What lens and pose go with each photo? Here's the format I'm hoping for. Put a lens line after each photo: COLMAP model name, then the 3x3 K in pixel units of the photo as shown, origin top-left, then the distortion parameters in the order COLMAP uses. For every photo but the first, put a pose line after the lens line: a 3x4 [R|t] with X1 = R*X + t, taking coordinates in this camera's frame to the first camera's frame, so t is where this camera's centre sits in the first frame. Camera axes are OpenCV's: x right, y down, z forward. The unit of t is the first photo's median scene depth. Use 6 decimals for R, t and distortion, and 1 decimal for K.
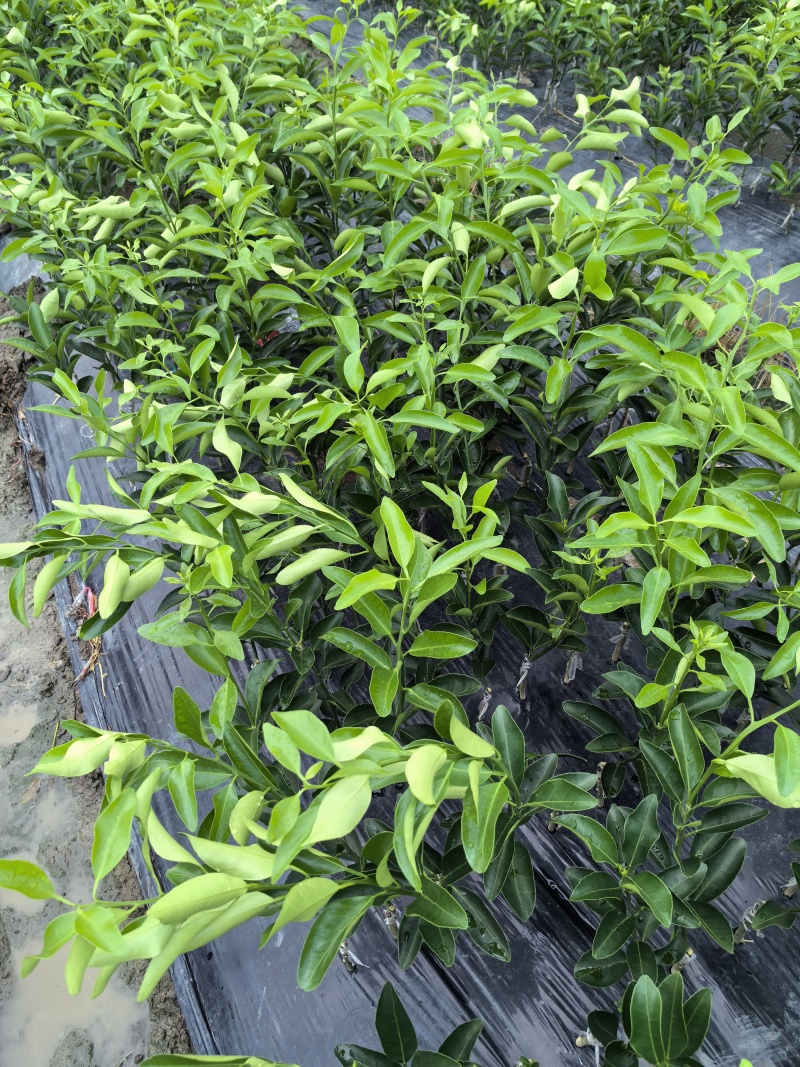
lens RADIAL K [[832.3, 0, 411.2], [0, 832.3, 538.9], [0, 0, 1]] dist [0.044540, -0.066156]
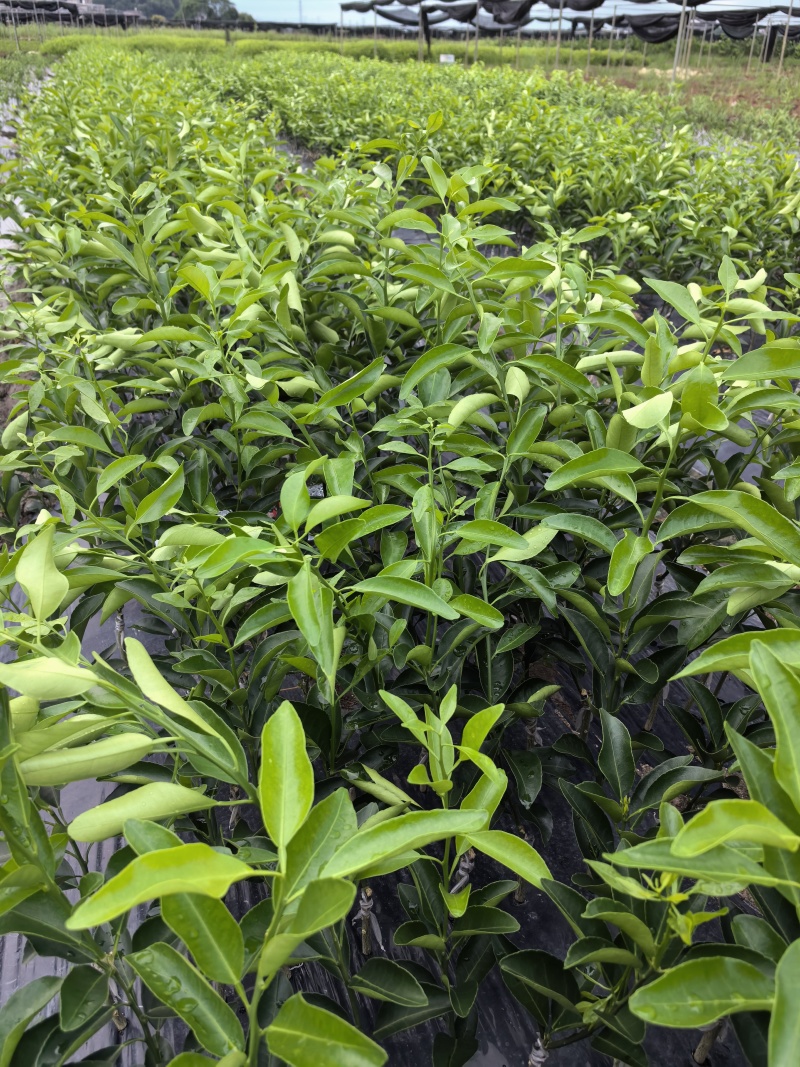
lens RADIAL K [[832.3, 0, 411.2], [0, 832.3, 538.9], [0, 0, 1]] dist [0.044540, -0.066156]
pose [[0.985453, 0.118184, -0.122123, 0.090761], [-0.147802, 0.950699, -0.272629, -0.013678], [0.083881, 0.286714, 0.954337, 0.393987]]
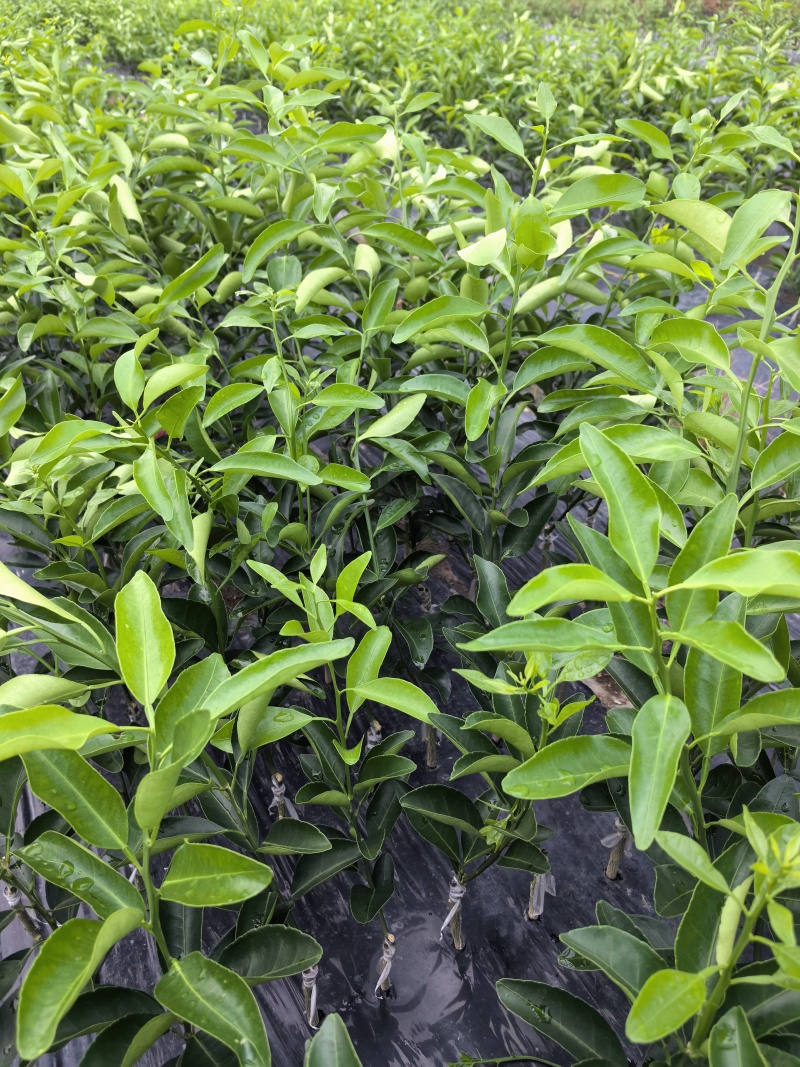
lens RADIAL K [[832.3, 0, 411.2], [0, 832.3, 538.9], [0, 0, 1]] dist [0.044540, -0.066156]
pose [[0.999884, -0.009551, -0.011894, 0.129129], [0.006857, 0.977923, -0.208852, 0.036375], [0.013626, 0.208747, 0.977875, 0.417080]]
